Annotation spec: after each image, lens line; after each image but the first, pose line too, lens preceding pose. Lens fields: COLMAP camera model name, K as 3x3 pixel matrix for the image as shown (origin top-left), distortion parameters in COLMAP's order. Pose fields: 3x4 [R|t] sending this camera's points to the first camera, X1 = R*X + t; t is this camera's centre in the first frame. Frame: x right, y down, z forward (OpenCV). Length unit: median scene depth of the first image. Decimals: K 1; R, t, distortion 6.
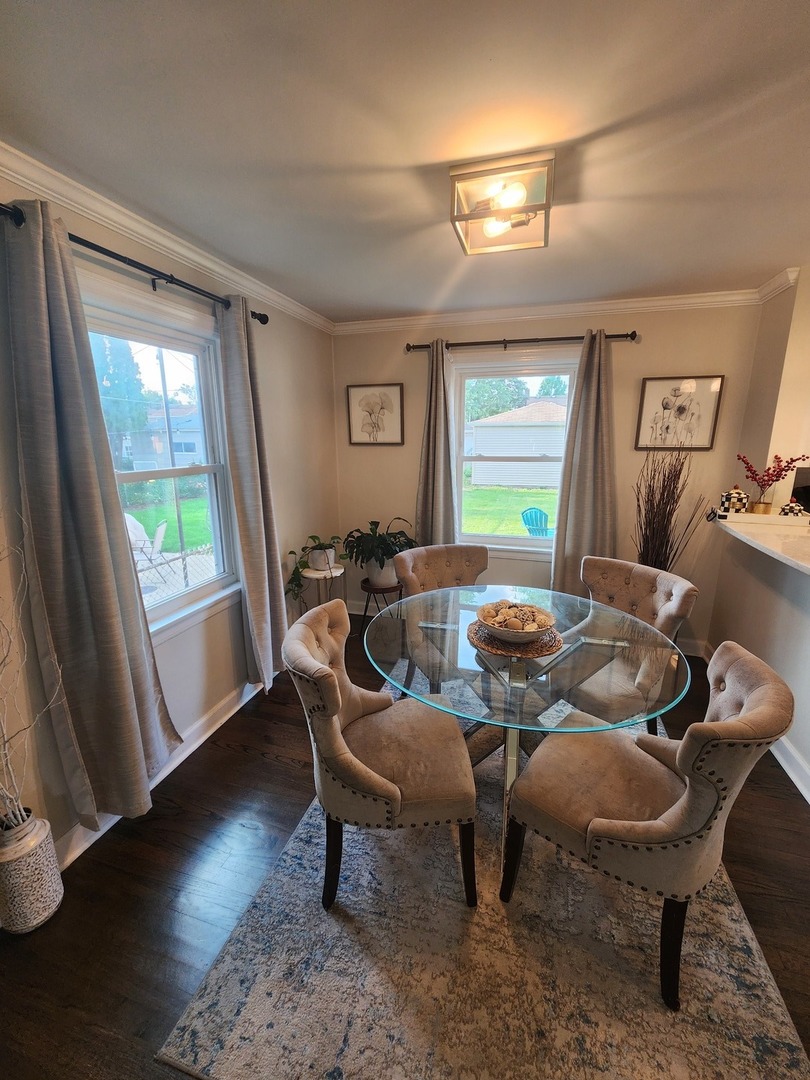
lens RADIAL K [[444.5, 0, 407.5], [0, 444.5, 539.1], [0, 0, 1]] dist [0.000098, -0.002109]
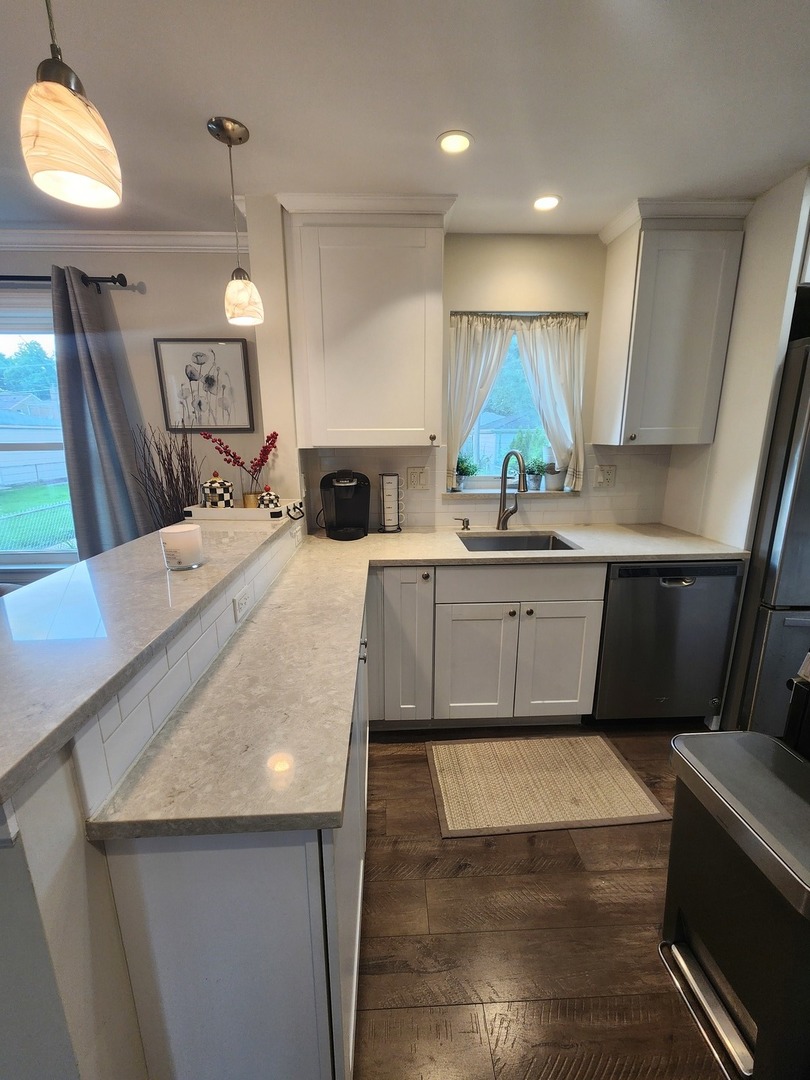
lens RADIAL K [[444.5, 0, 405.1], [0, 444.5, 538.2], [0, 0, 1]] dist [0.000098, -0.002109]
pose [[0.950531, -0.075558, 0.301300, 0.685865], [0.075099, 0.997090, 0.013121, 0.007529], [-0.301415, 0.010156, 0.953439, 0.131837]]
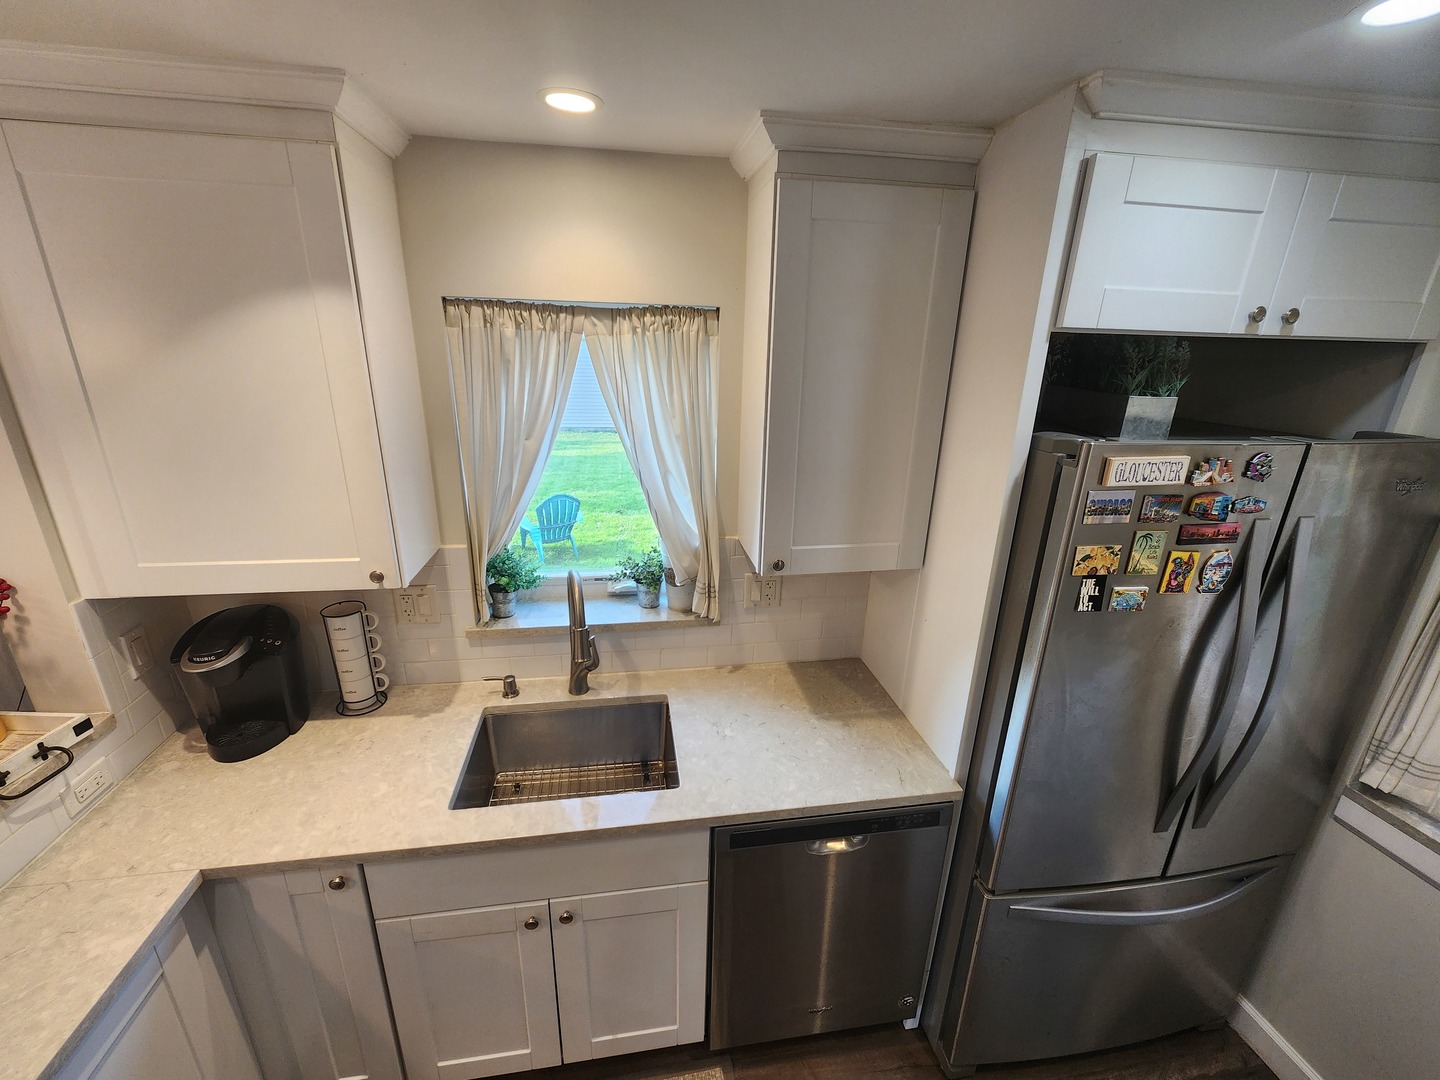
lens RADIAL K [[592.7, 0, 715.7], [0, 592.7, 543.1], [0, 0, 1]] dist [0.000098, -0.002109]
pose [[0.905992, -0.109995, 0.408753, 1.067487], [0.069780, 0.991246, 0.112079, -0.239381], [-0.417503, -0.073020, 0.905737, 0.284121]]
